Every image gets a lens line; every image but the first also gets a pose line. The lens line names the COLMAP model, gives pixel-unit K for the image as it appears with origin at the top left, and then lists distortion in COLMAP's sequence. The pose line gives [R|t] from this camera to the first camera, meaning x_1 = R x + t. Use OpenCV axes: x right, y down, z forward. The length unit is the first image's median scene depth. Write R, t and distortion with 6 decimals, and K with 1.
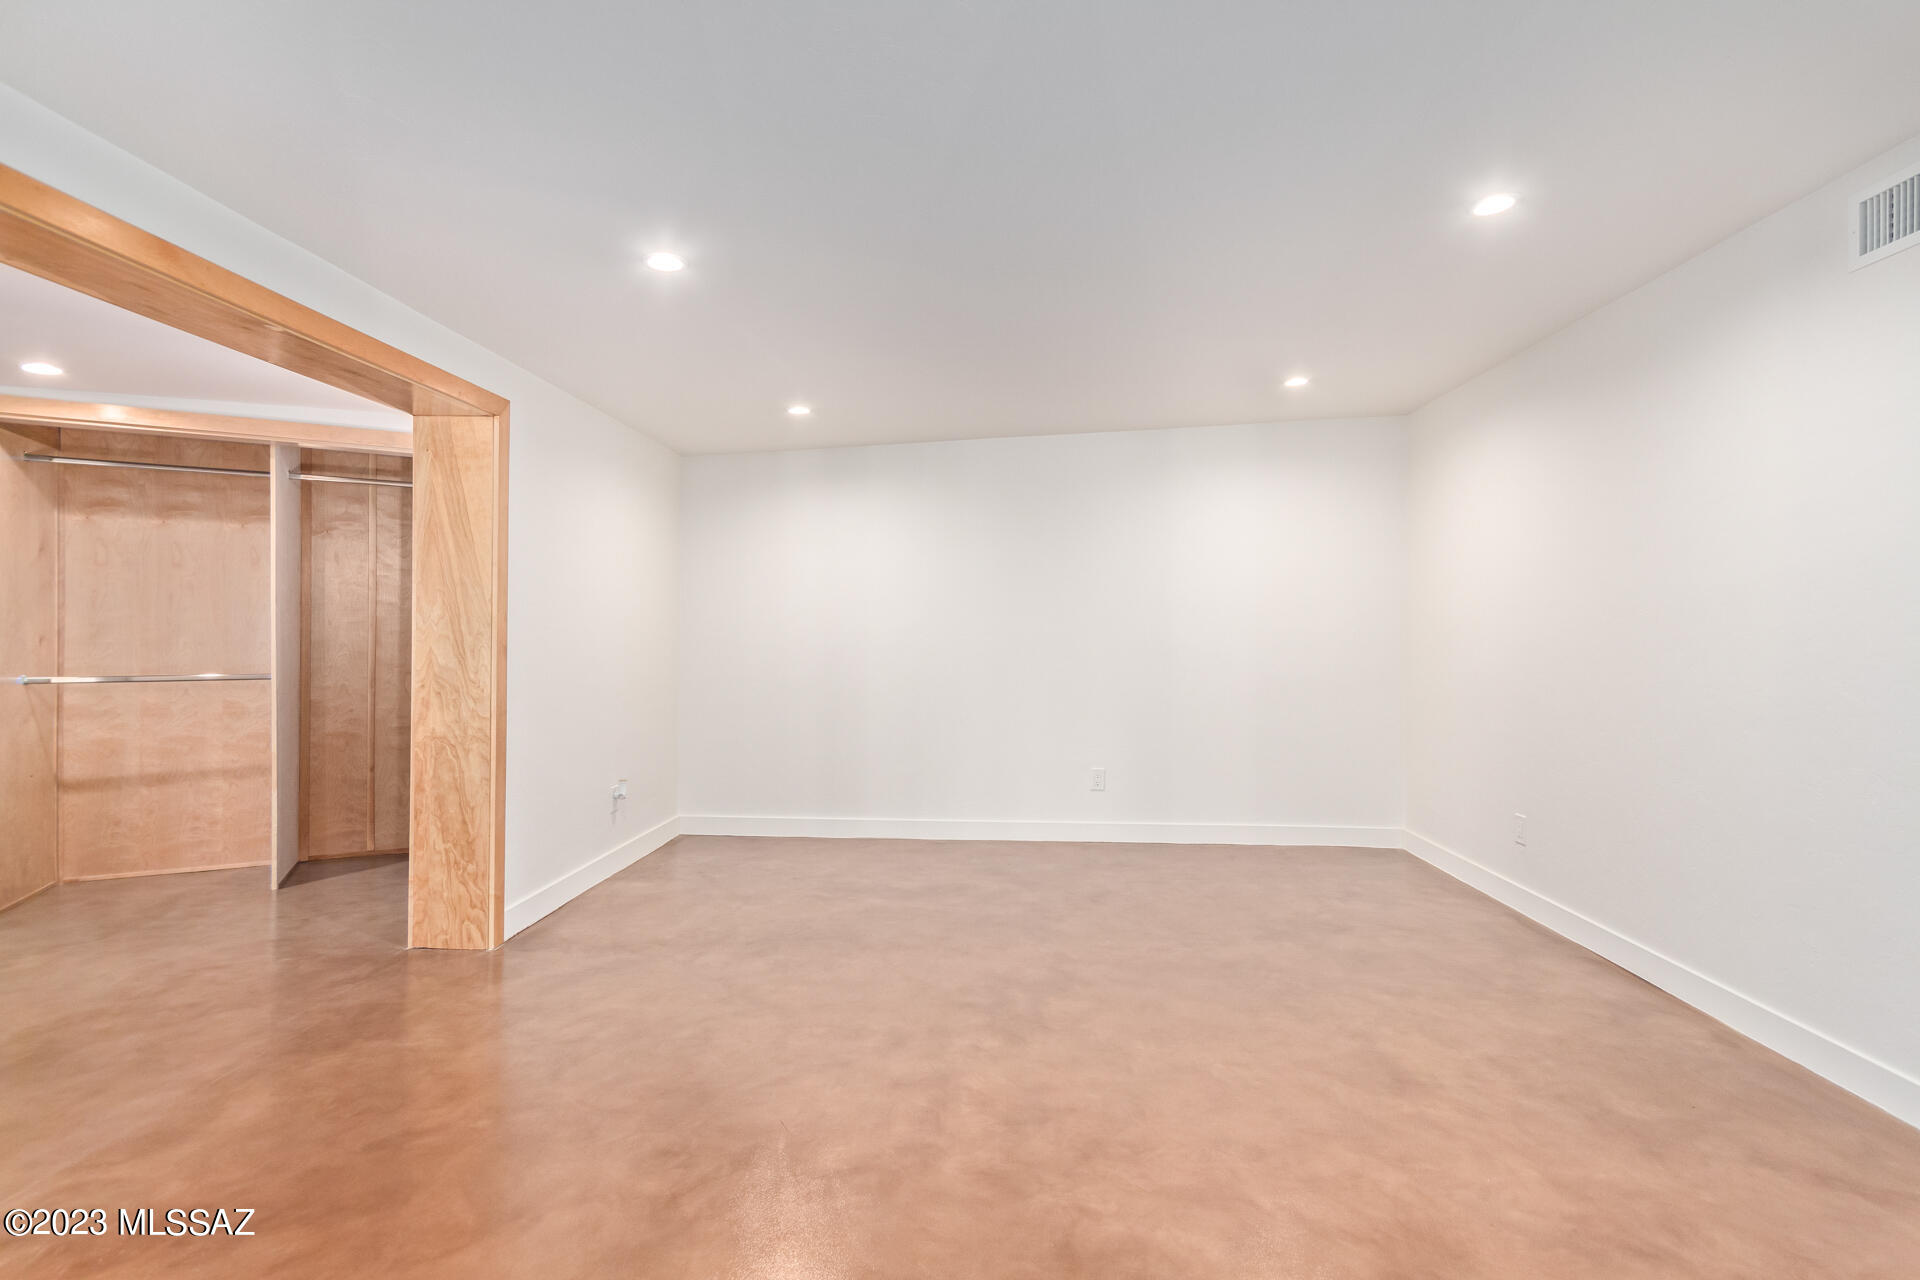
lens RADIAL K [[891.3, 0, 964.6], [0, 891.3, 636.4], [0, 0, 1]] dist [0.008650, 0.000597]
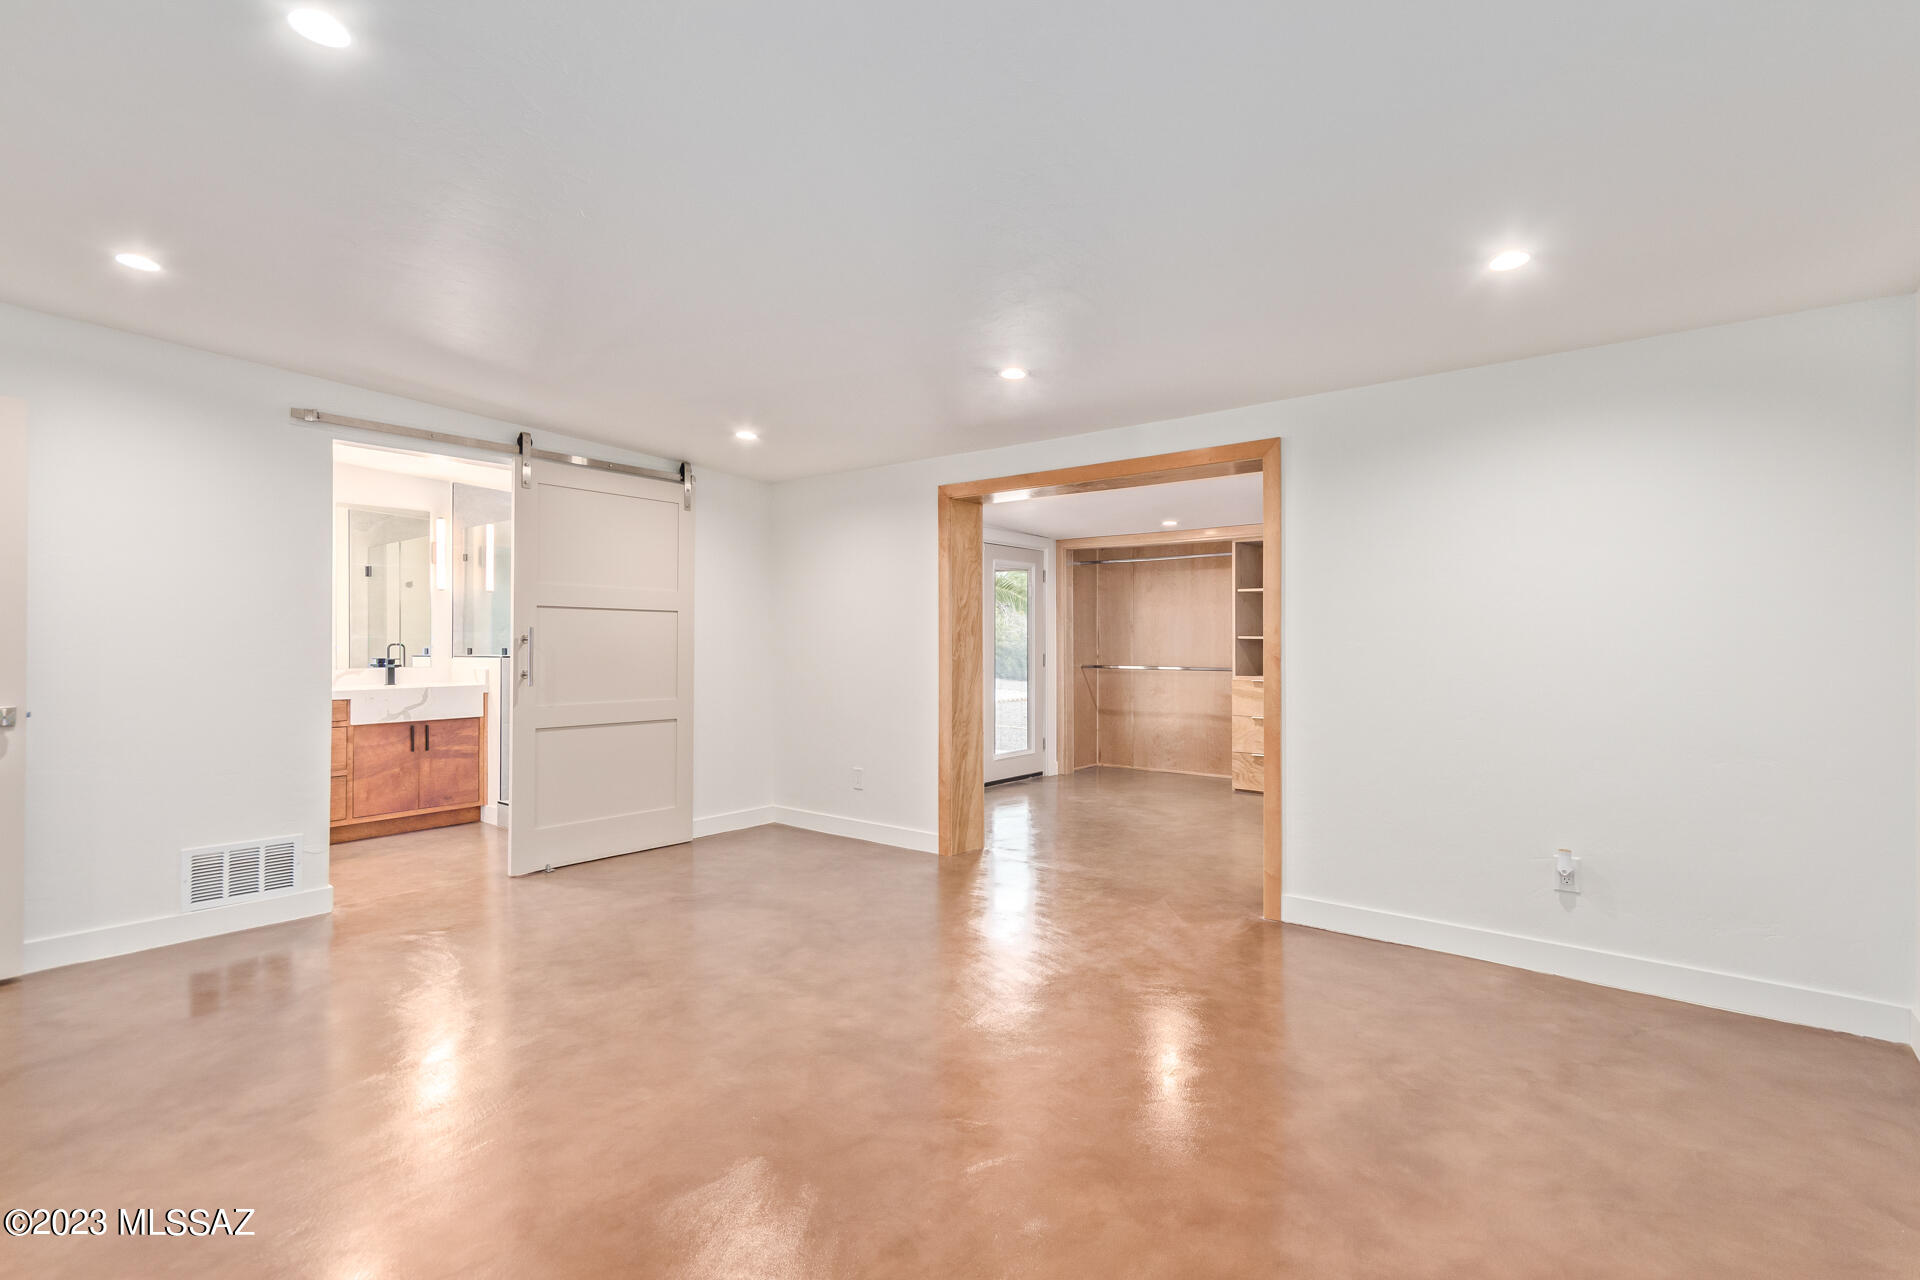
lens RADIAL K [[891.3, 0, 964.6], [0, 891.3, 636.4], [0, 0, 1]] dist [0.008650, 0.000597]
pose [[-0.576634, -0.012845, -0.816901, 0.640828], [-0.009167, 0.999915, -0.009252, -0.000265], [0.816951, 0.002153, -0.576703, 1.340938]]
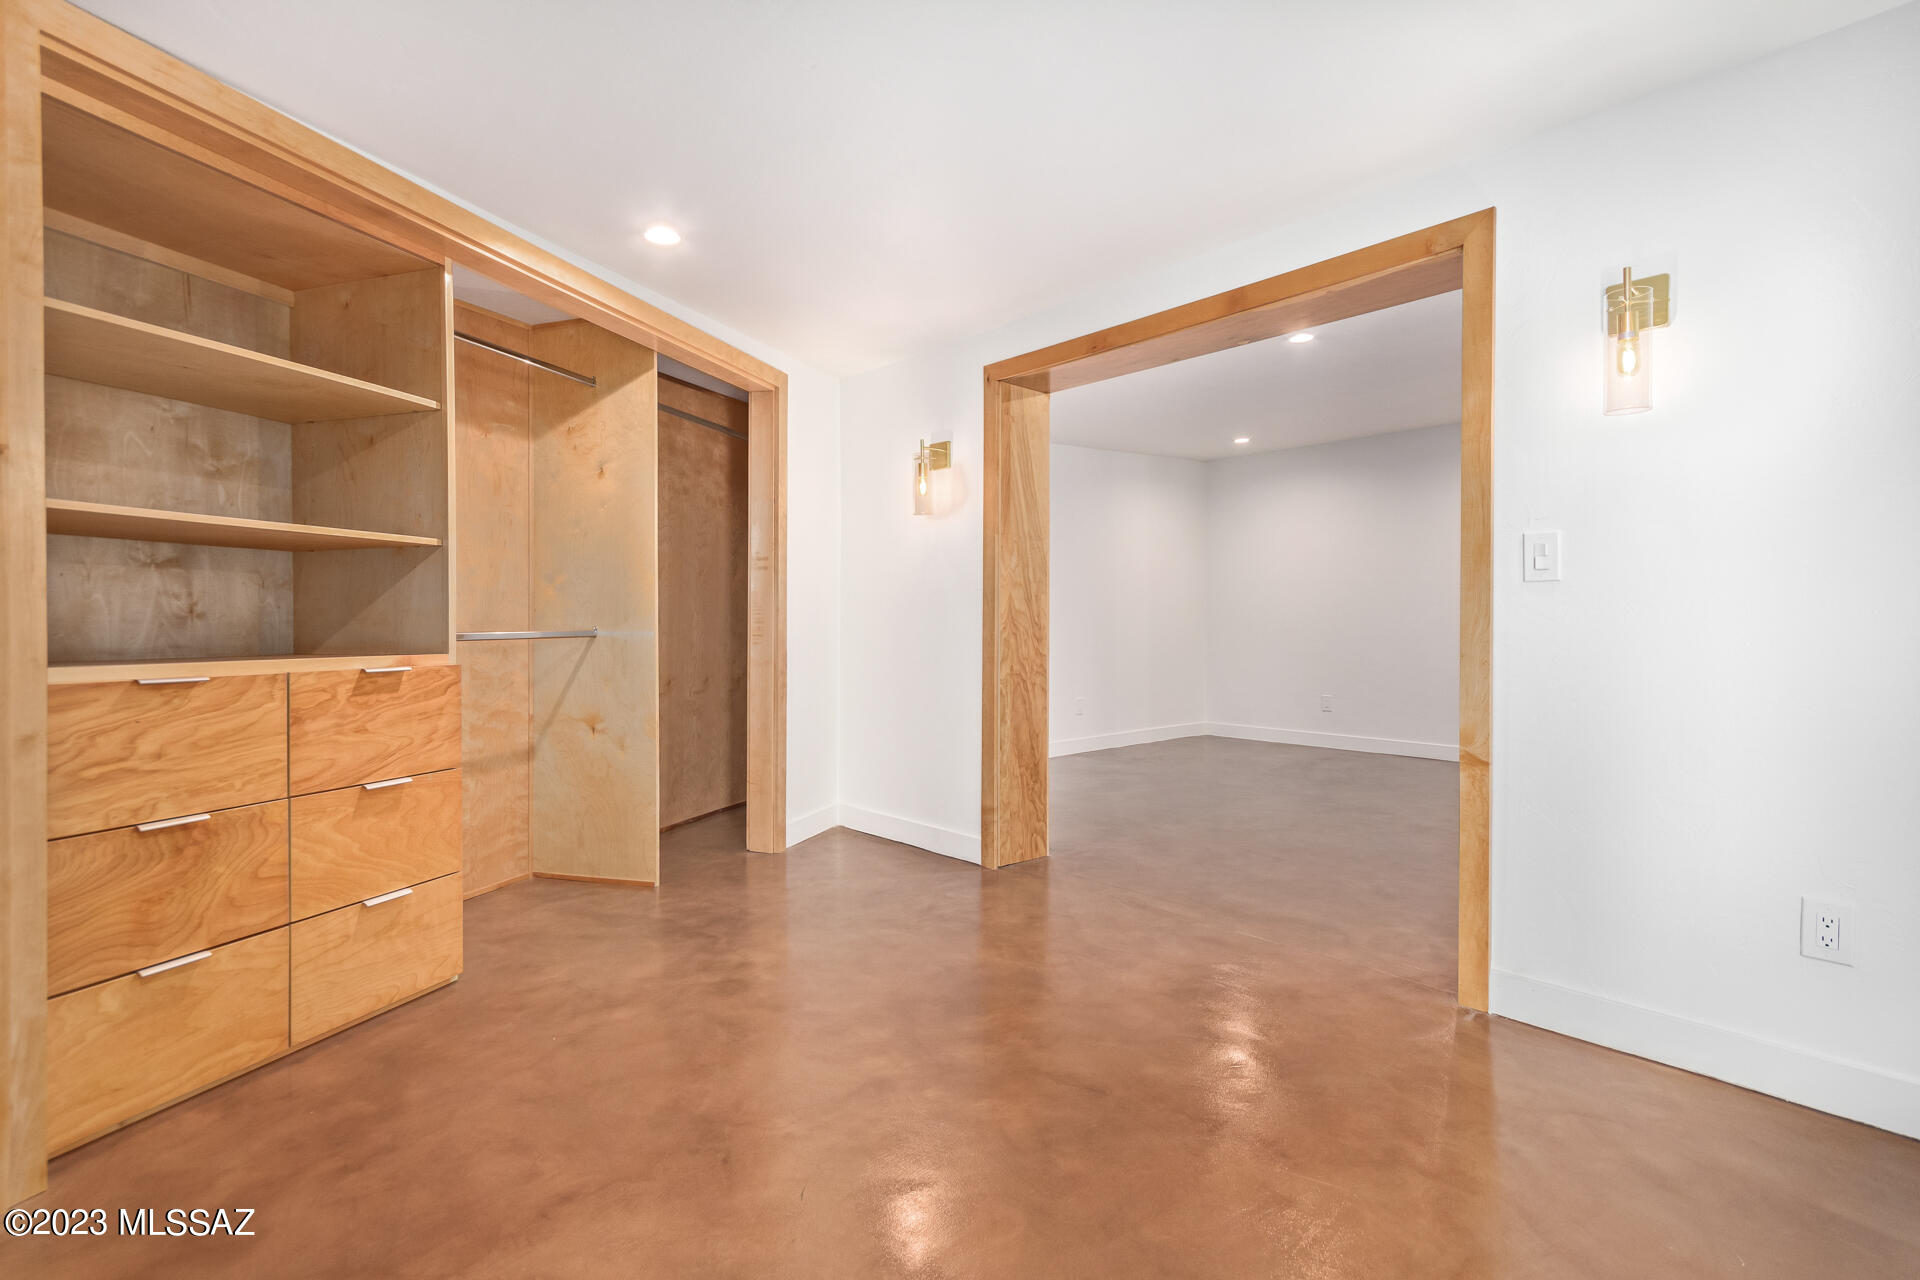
lens RADIAL K [[891.3, 0, 964.6], [0, 891.3, 636.4], [0, 0, 1]] dist [0.008650, 0.000597]
pose [[0.713961, -0.018565, 0.699940, -1.404139], [0.007673, 0.999796, 0.018693, 0.044891], [-0.700144, -0.007975, 0.713957, 0.252147]]
